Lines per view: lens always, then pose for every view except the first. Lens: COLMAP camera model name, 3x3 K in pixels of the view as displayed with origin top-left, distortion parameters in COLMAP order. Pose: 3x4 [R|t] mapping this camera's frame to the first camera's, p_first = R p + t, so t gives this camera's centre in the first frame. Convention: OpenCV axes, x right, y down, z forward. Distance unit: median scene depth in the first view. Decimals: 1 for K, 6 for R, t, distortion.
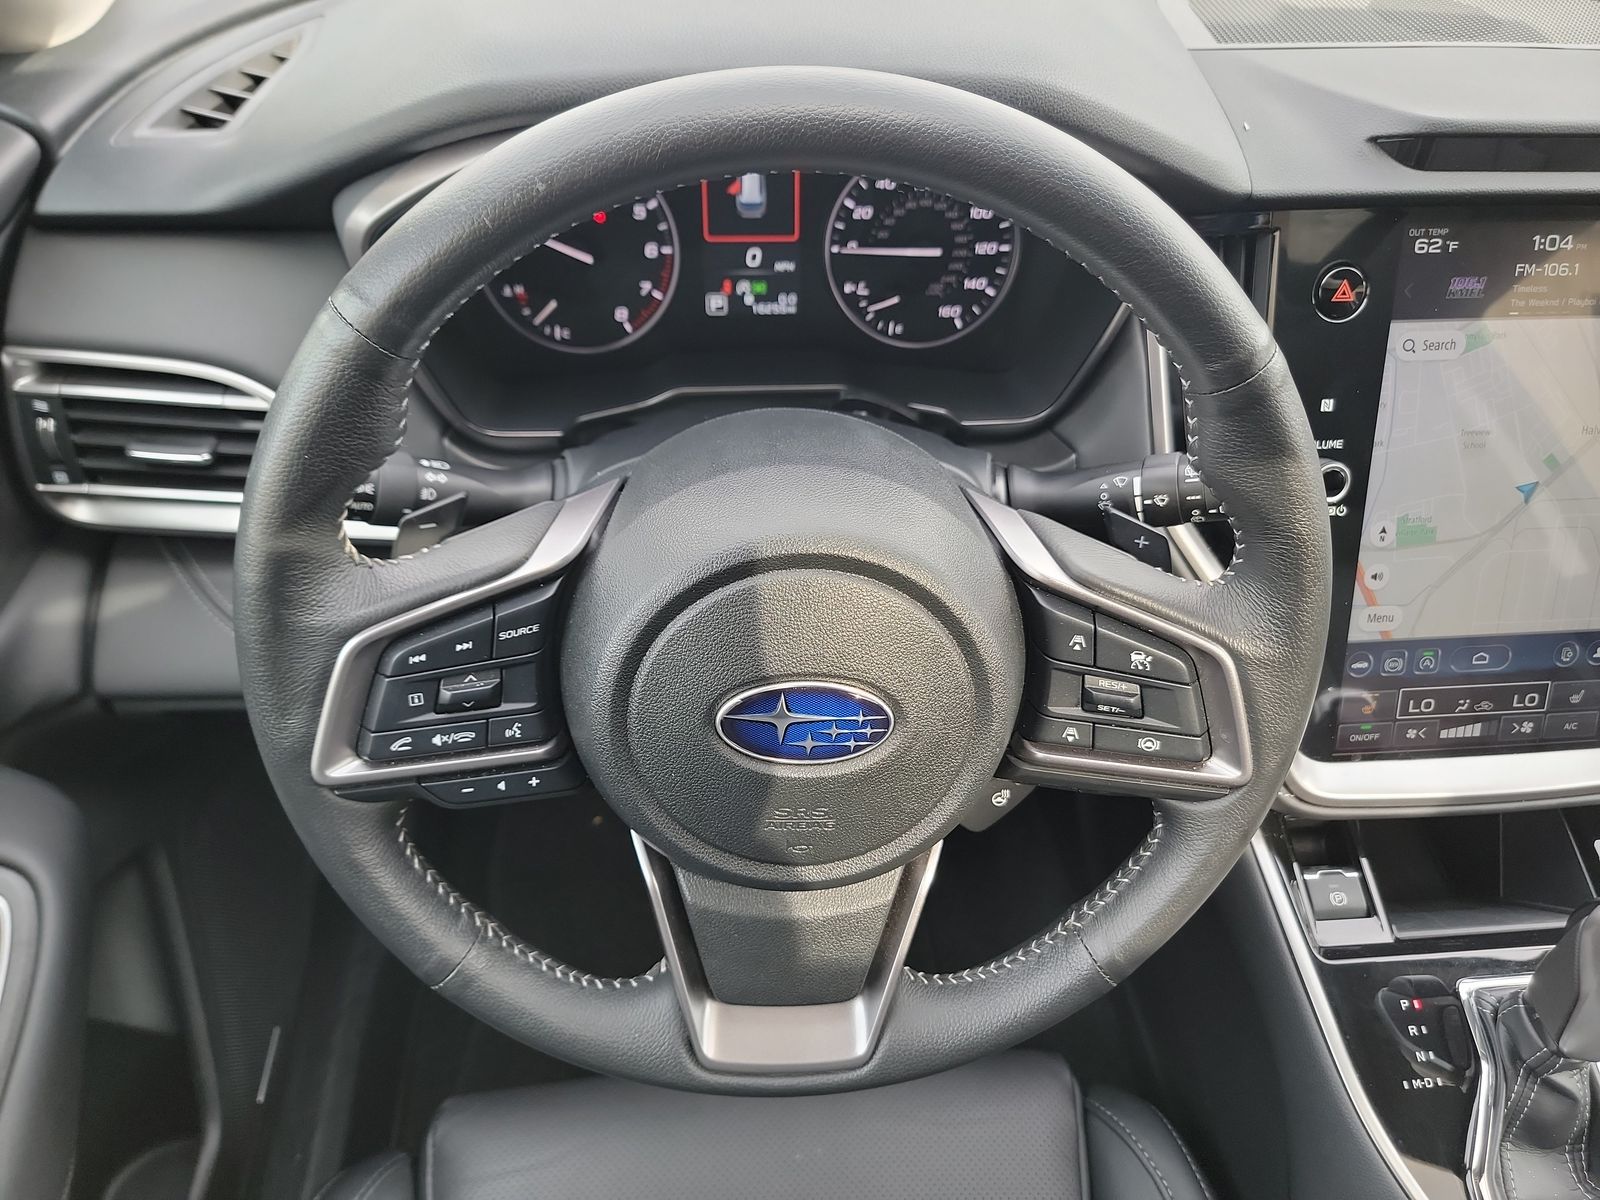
lens RADIAL K [[1131.7, 0, 837.7], [0, 1131.7, 604.3], [0, 0, 1]] dist [0.081397, -0.068968]
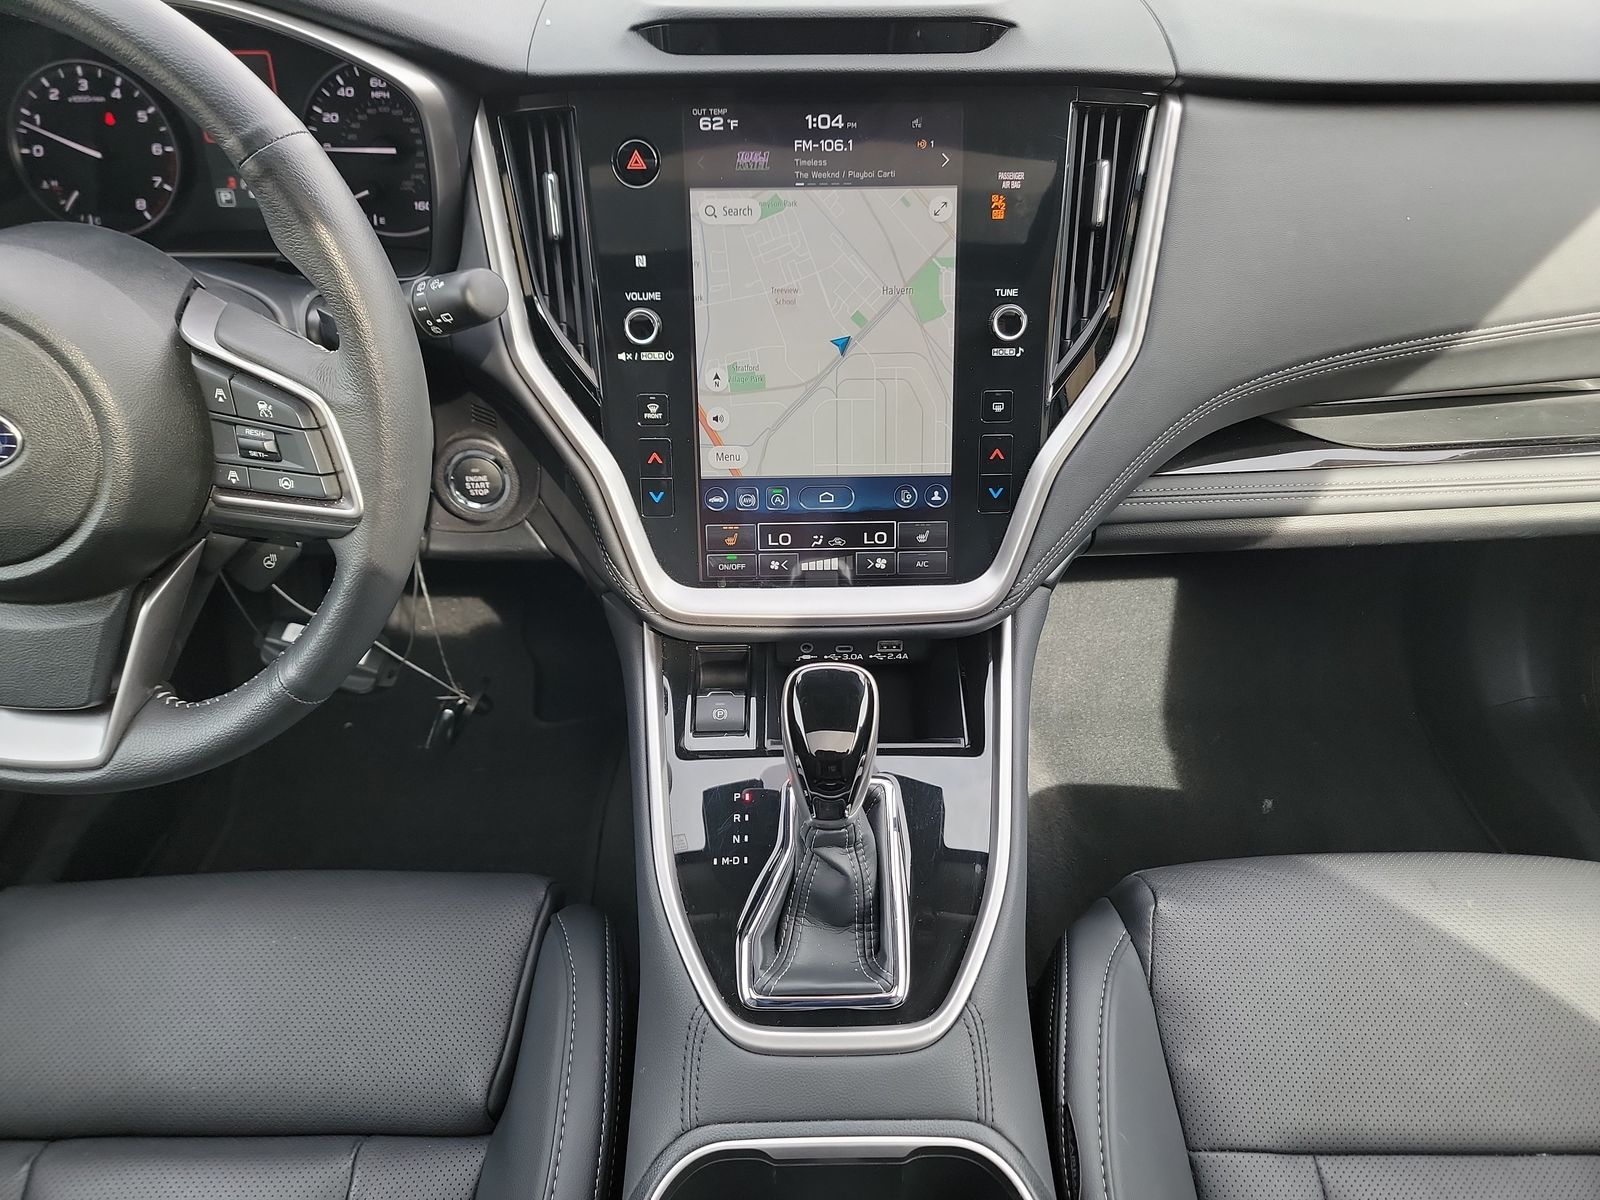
lens RADIAL K [[1126.2, 0, 873.9], [0, 1126.2, 600.4], [0, 0, 1]] dist [0.066916, -0.037890]
pose [[0.992956, 0.023033, -0.116227, 0.734854], [-0.030080, 0.997790, -0.059253, 0.212549], [0.114605, 0.062332, 0.991454, -0.090142]]
